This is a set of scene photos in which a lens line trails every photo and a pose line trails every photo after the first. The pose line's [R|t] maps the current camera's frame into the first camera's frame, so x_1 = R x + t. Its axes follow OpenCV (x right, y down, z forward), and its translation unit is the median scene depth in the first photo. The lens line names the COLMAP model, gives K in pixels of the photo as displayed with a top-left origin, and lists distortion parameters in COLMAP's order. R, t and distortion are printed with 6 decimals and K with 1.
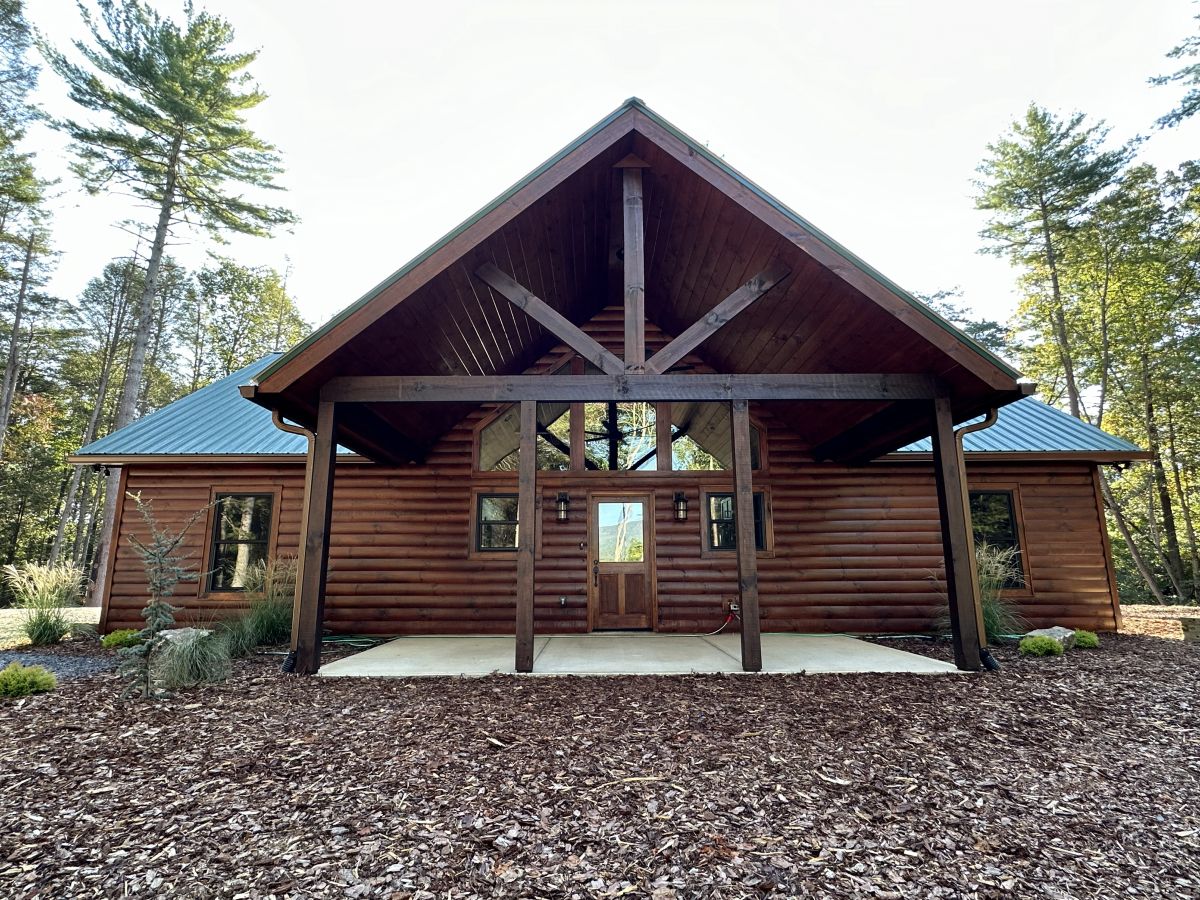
lens RADIAL K [[622.4, 0, 600.0], [0, 622.4, 450.0], [0, 0, 1]] dist [0.000148, 0.000163]
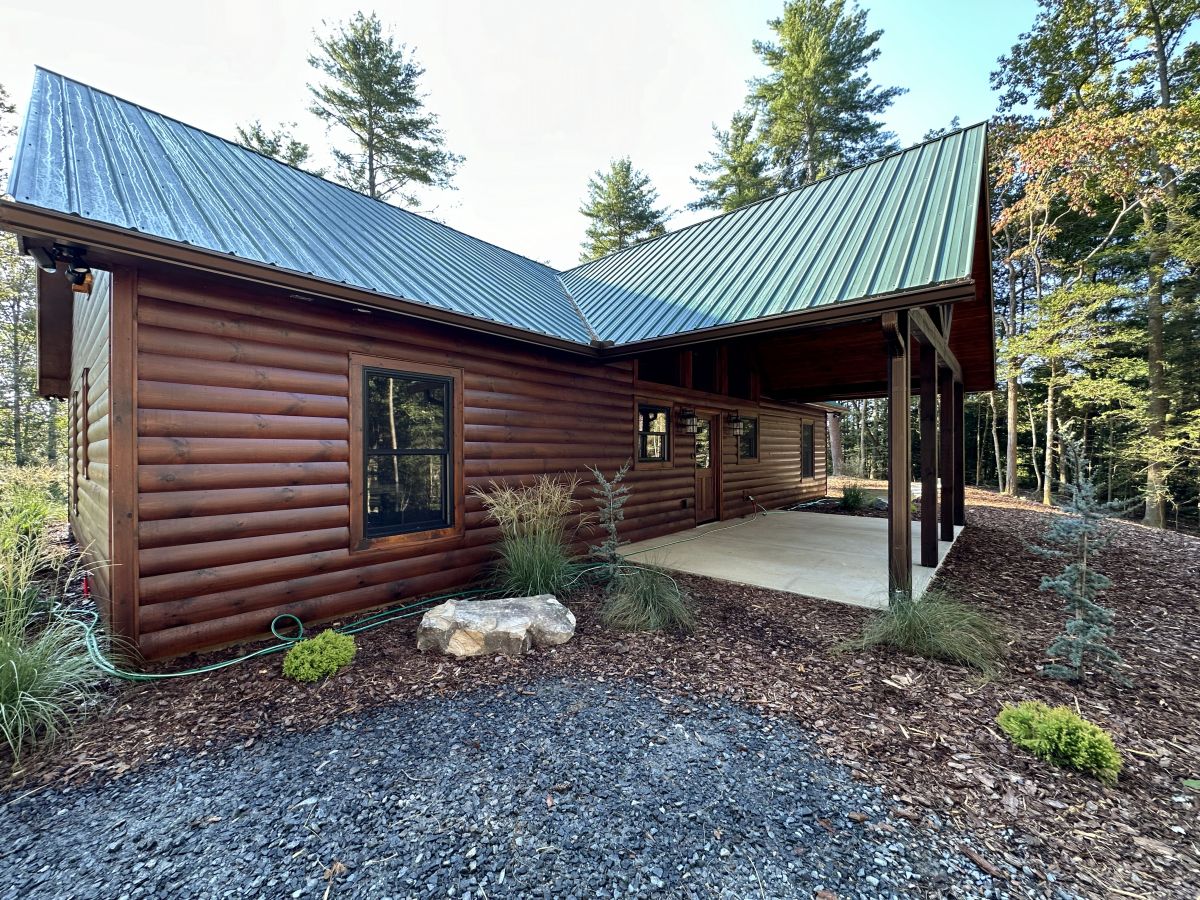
lens RADIAL K [[476.5, 0, 600.0], [0, 476.5, 450.0], [0, 0, 1]] dist [0.000122, -0.000066]
pose [[0.656538, 0.004278, 0.754281, -0.237604], [-0.149183, 0.980967, 0.124288, 0.016812], [-0.739393, -0.194126, 0.644681, 0.160264]]
